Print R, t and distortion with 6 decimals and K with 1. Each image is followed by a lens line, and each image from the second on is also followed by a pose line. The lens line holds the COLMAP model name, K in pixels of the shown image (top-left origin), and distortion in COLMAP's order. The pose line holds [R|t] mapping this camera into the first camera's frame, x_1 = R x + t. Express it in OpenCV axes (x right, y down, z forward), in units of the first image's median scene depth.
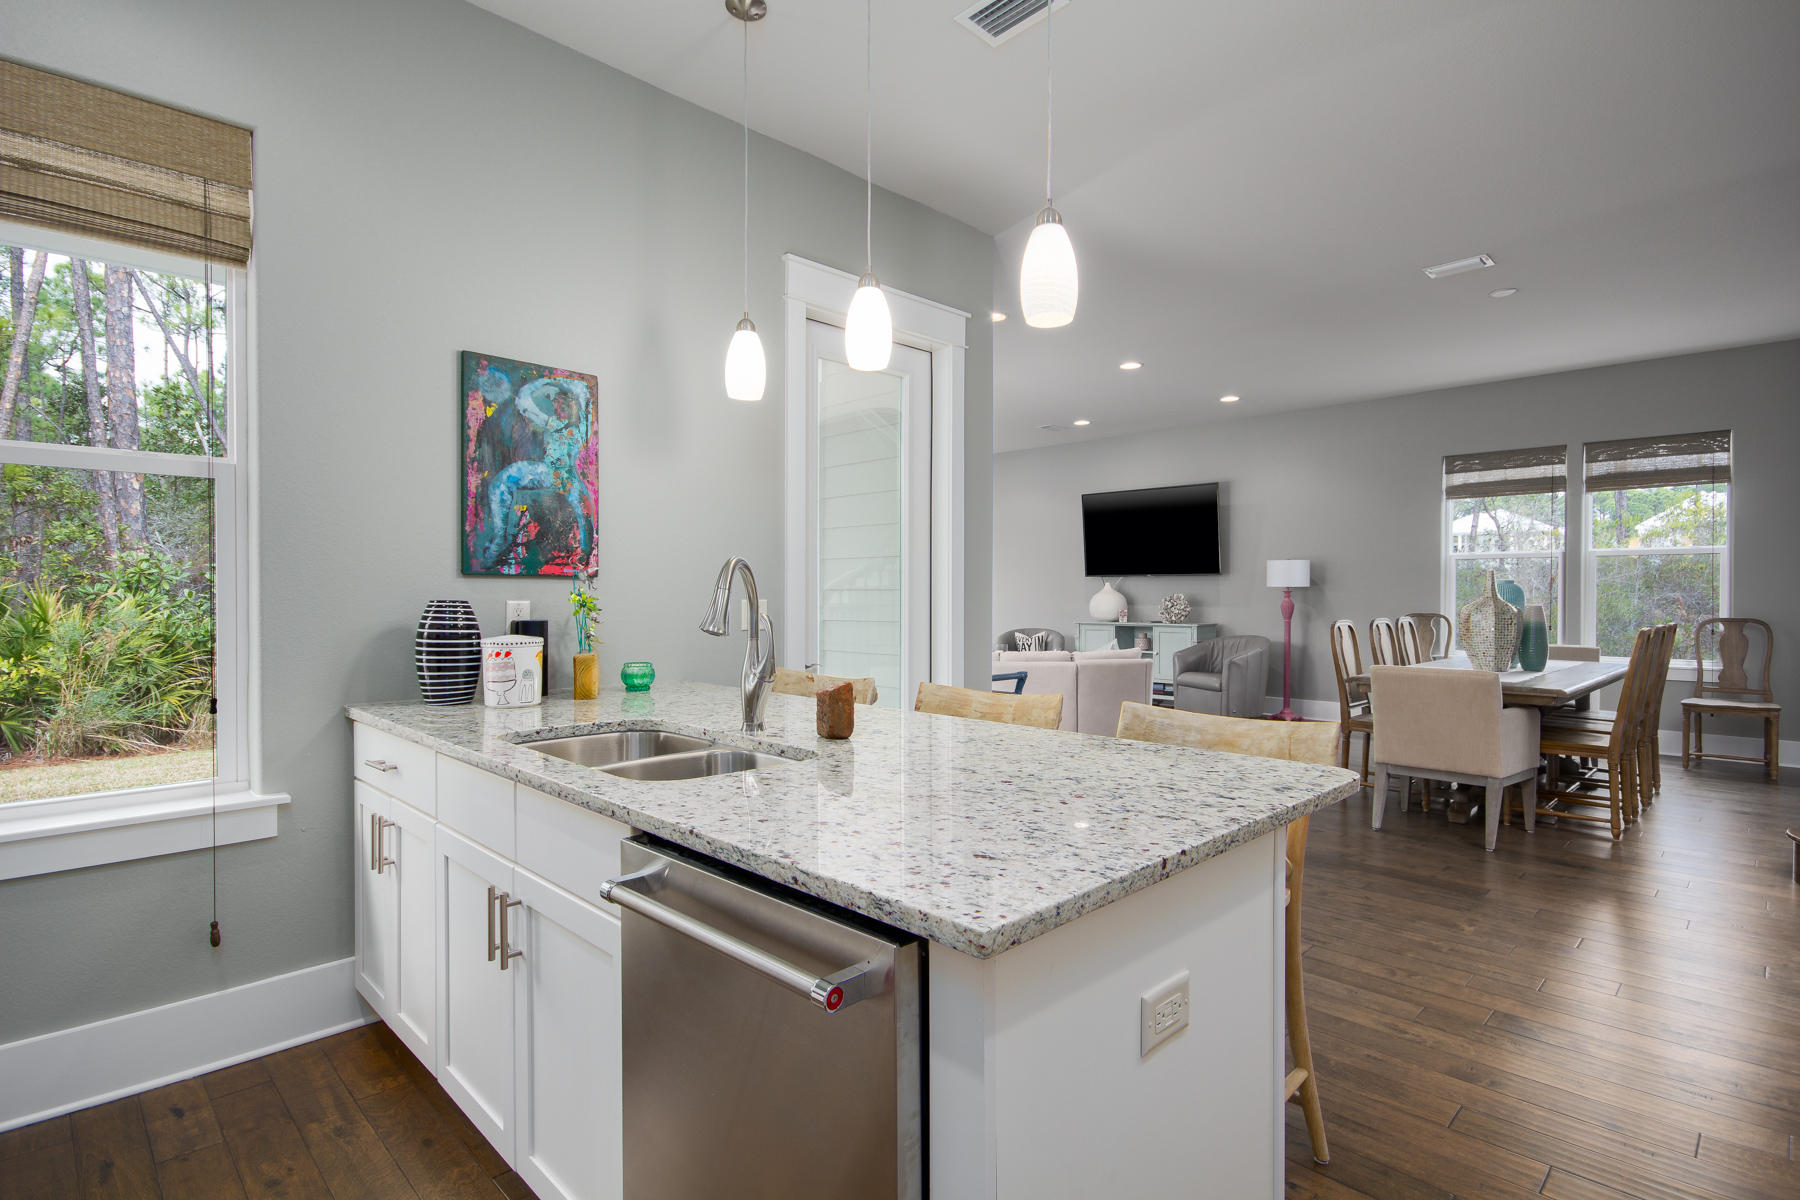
lens RADIAL K [[871.7, 0, 906.7], [0, 871.7, 601.0], [0, 0, 1]] dist [0.004168, -0.000813]
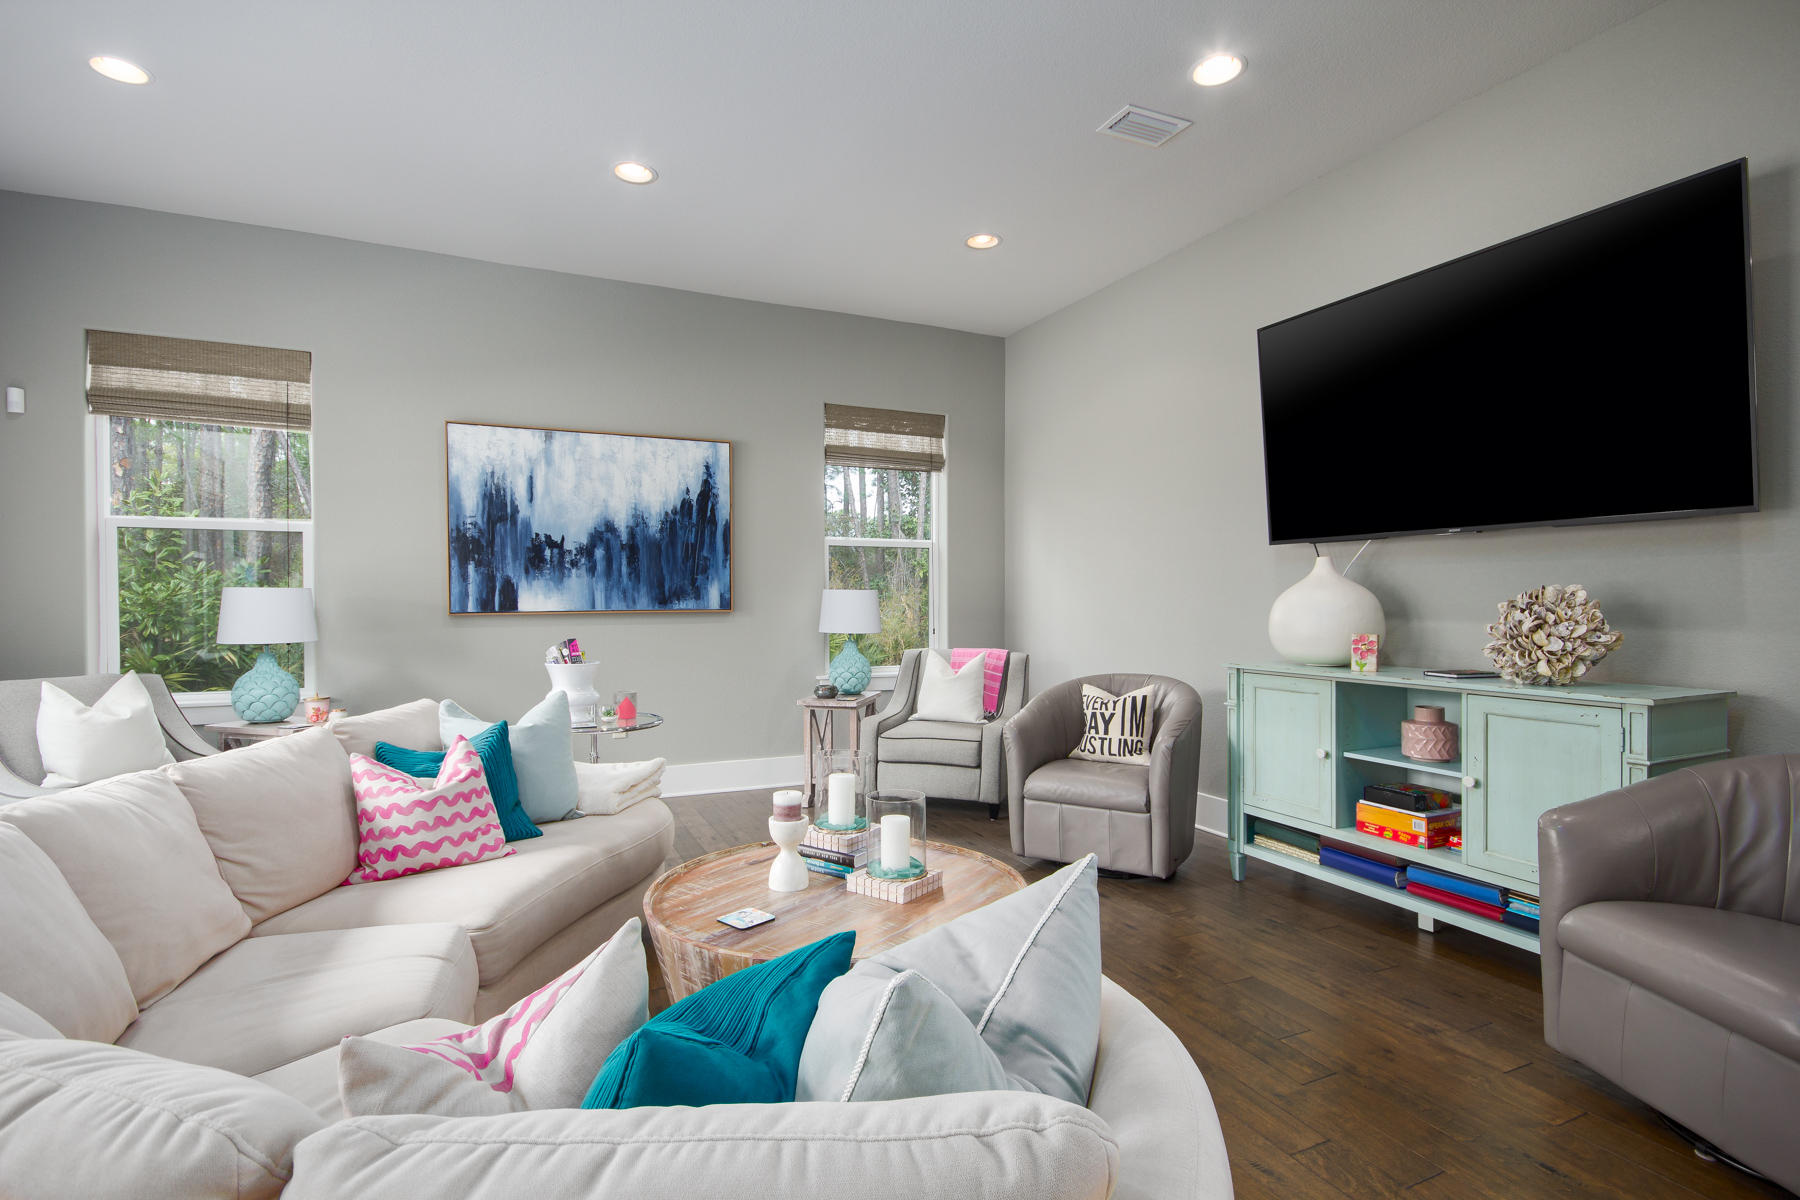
lens RADIAL K [[865.3, 0, 904.0], [0, 865.3, 608.3], [0, 0, 1]] dist [-0.002116, 0.002708]
pose [[0.945370, 0.003864, -0.325975, 0.629885], [-0.002260, 0.999983, 0.005299, -0.004912], [0.325990, -0.004273, 0.945363, 2.086749]]
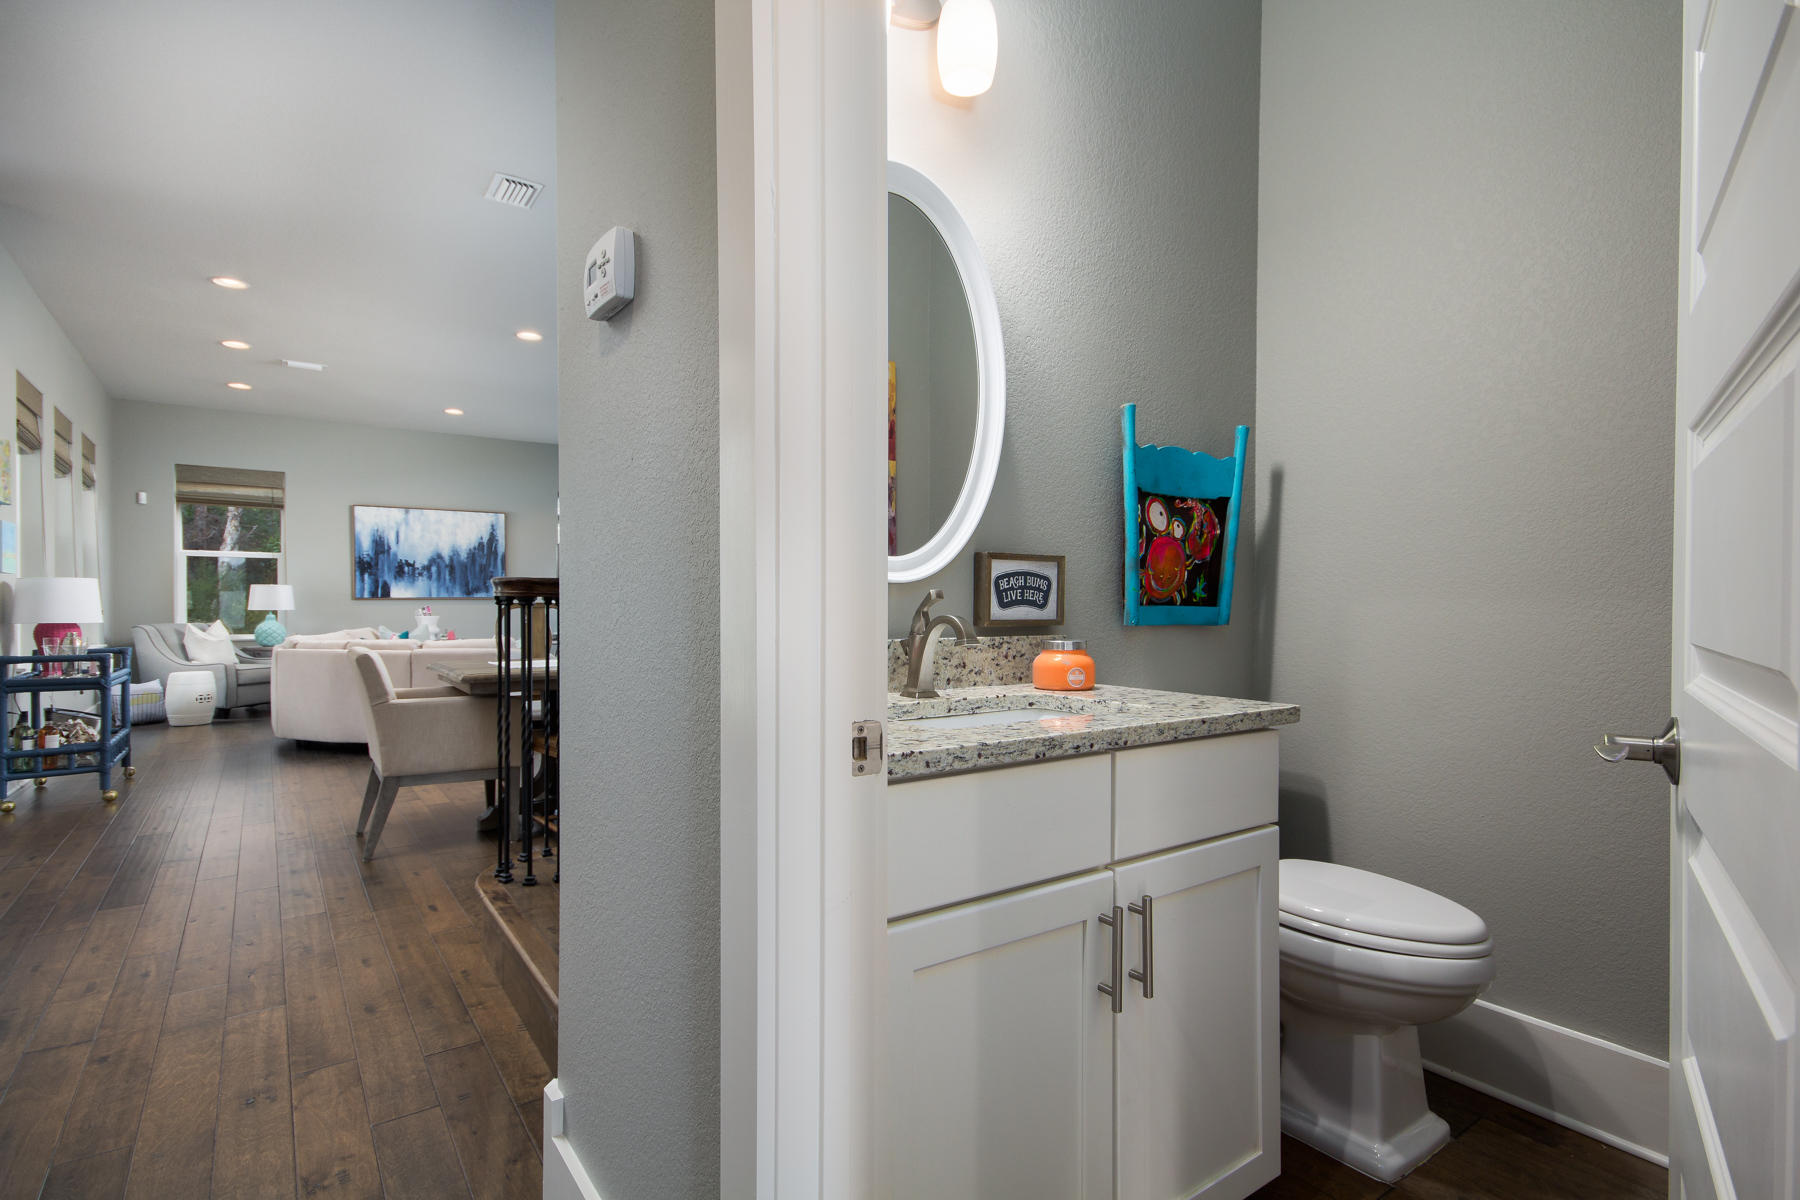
lens RADIAL K [[865.3, 0, 927.5], [0, 865.3, 606.3], [0, 0, 1]] dist [-0.002116, 0.002708]
pose [[0.992479, 0.001532, -0.122403, 1.884664], [-0.001967, 0.999992, -0.003429, 0.053336], [0.122397, 0.003644, 0.992475, 0.318338]]
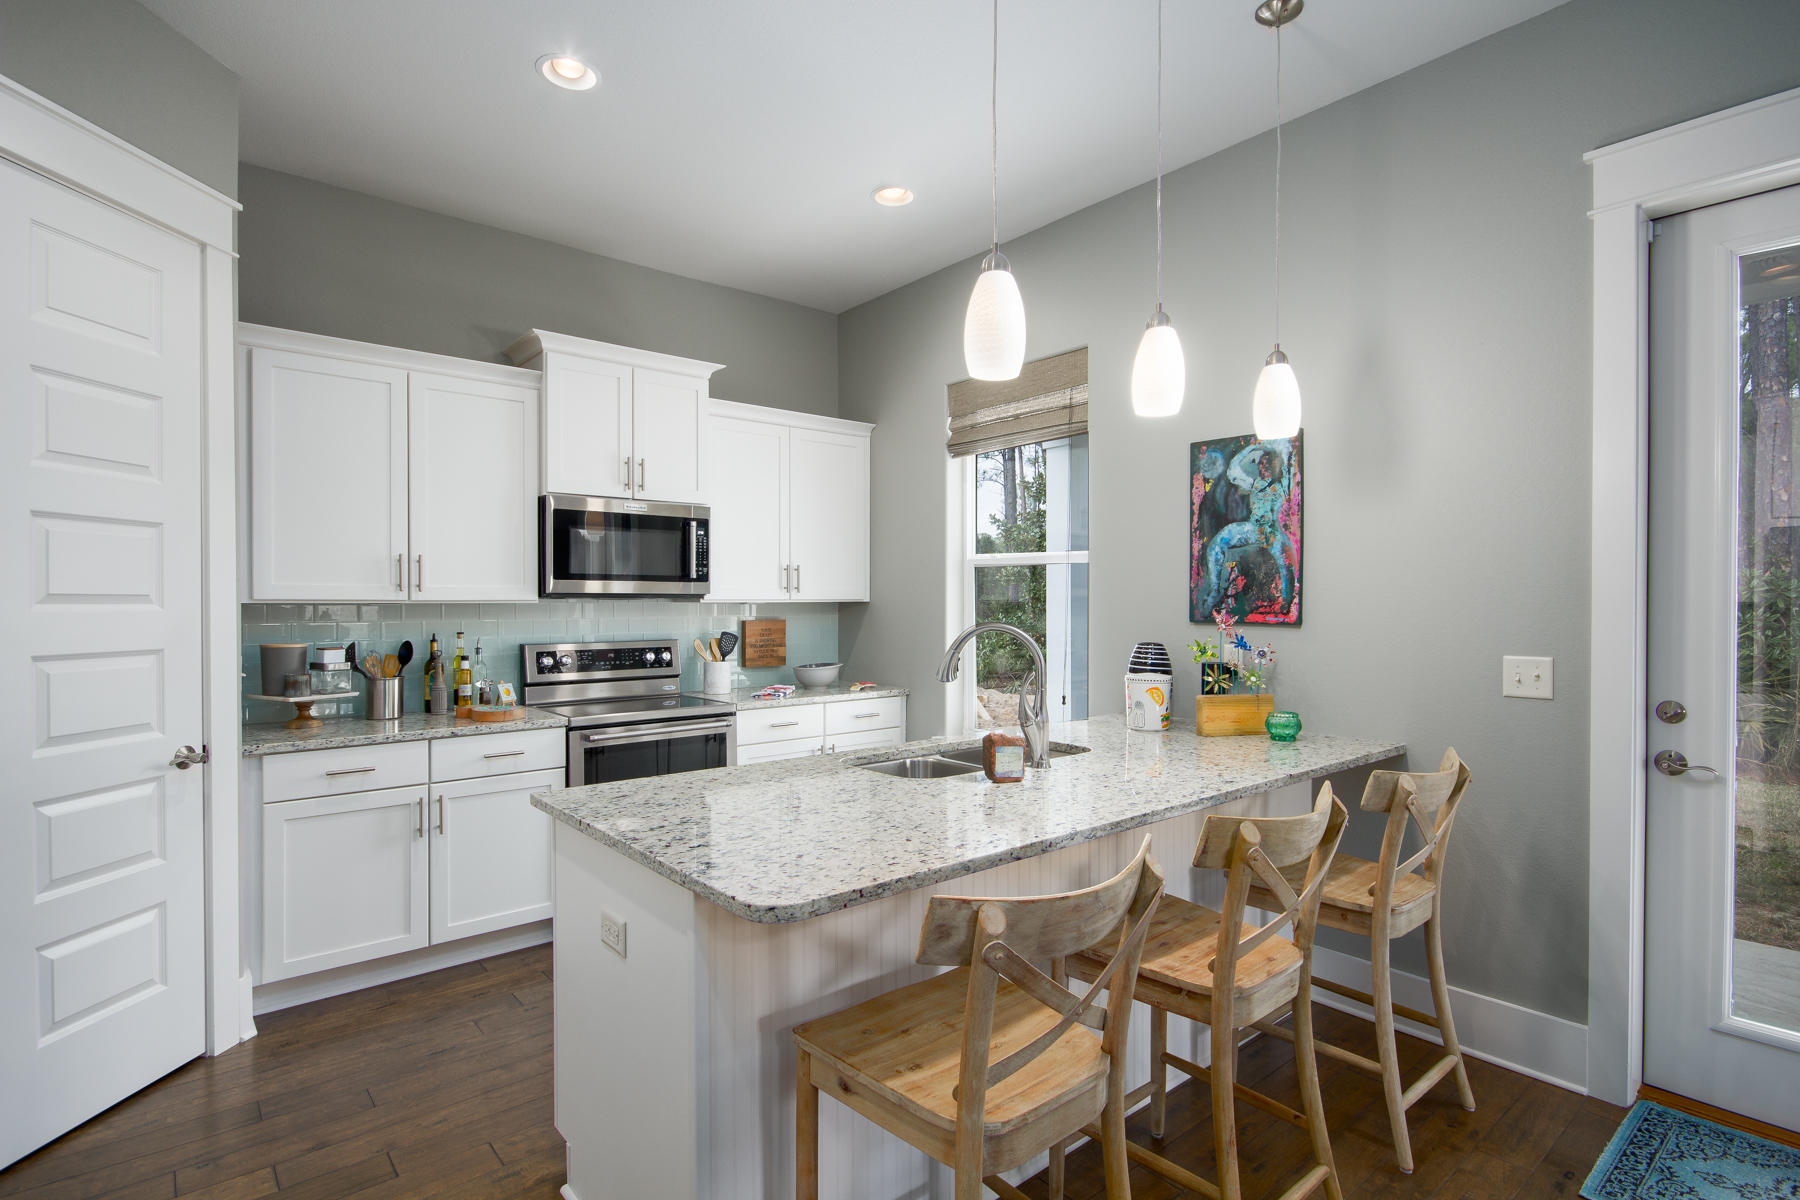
lens RADIAL K [[871.7, 0, 909.3], [0, 871.7, 607.6], [0, 0, 1]] dist [0.004168, -0.000813]
pose [[-0.072845, 0.007269, -0.997317, 0.706771], [-0.006389, 0.999950, 0.007755, -0.053798], [0.997323, 0.006936, -0.072794, 0.633706]]
